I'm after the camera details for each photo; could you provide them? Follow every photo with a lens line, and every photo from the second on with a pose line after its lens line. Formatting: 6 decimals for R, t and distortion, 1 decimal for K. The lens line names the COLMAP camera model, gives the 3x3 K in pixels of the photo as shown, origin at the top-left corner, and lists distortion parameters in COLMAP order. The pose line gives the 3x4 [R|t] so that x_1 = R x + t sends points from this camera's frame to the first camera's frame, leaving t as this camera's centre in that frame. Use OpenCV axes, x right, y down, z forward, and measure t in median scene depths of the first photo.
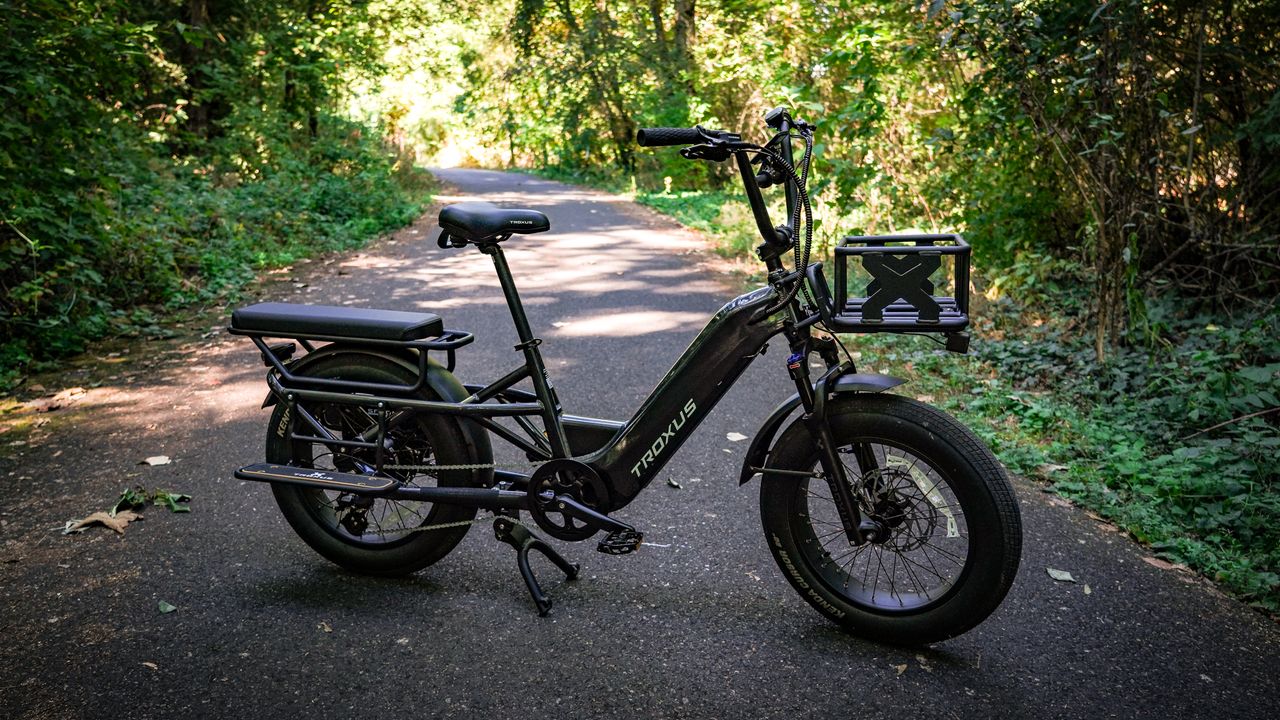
lens RADIAL K [[1057.2, 0, 636.3], [0, 1057.2, 359.2], [0, 0, 1]] dist [0.001518, -0.000830]
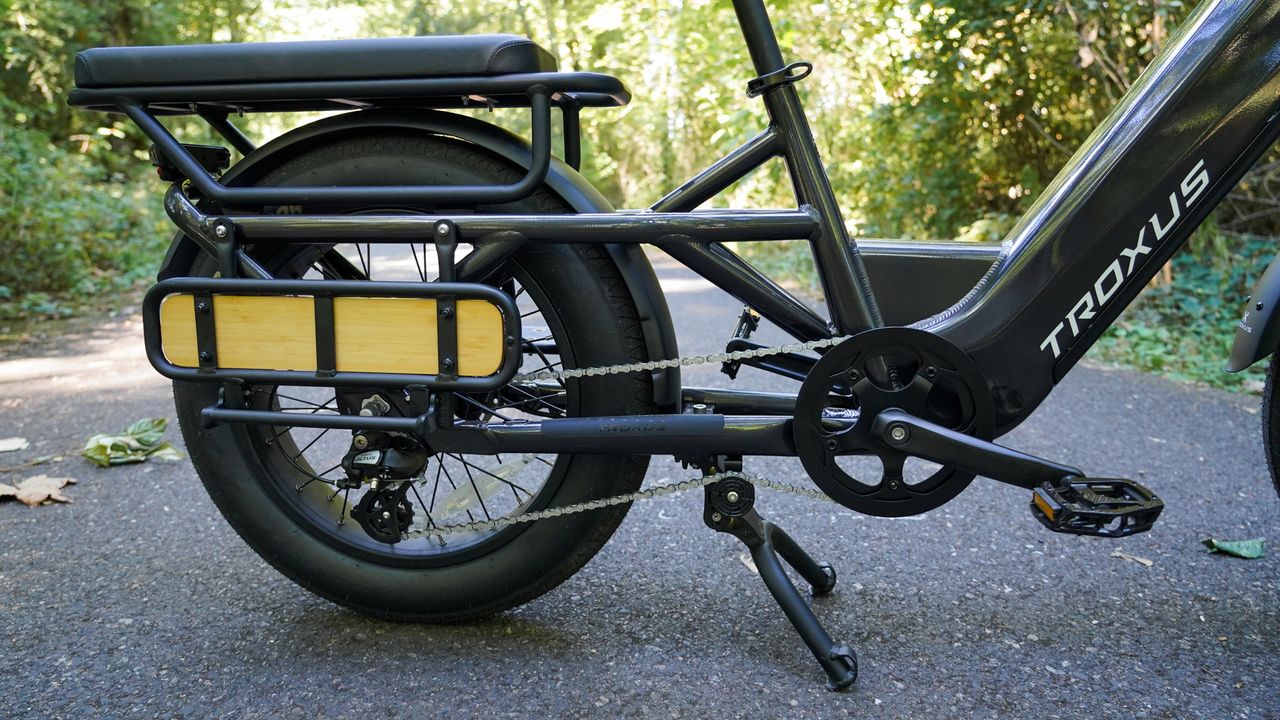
lens RADIAL K [[894.0, 0, 643.3], [0, 894.0, 356.8], [0, 0, 1]] dist [-0.025796, 0.006888]
pose [[0.990950, -0.051141, 0.124110, -0.200019], [0.053746, 0.998397, -0.017725, 0.100562], [-0.123005, 0.024235, 0.992110, 0.606813]]
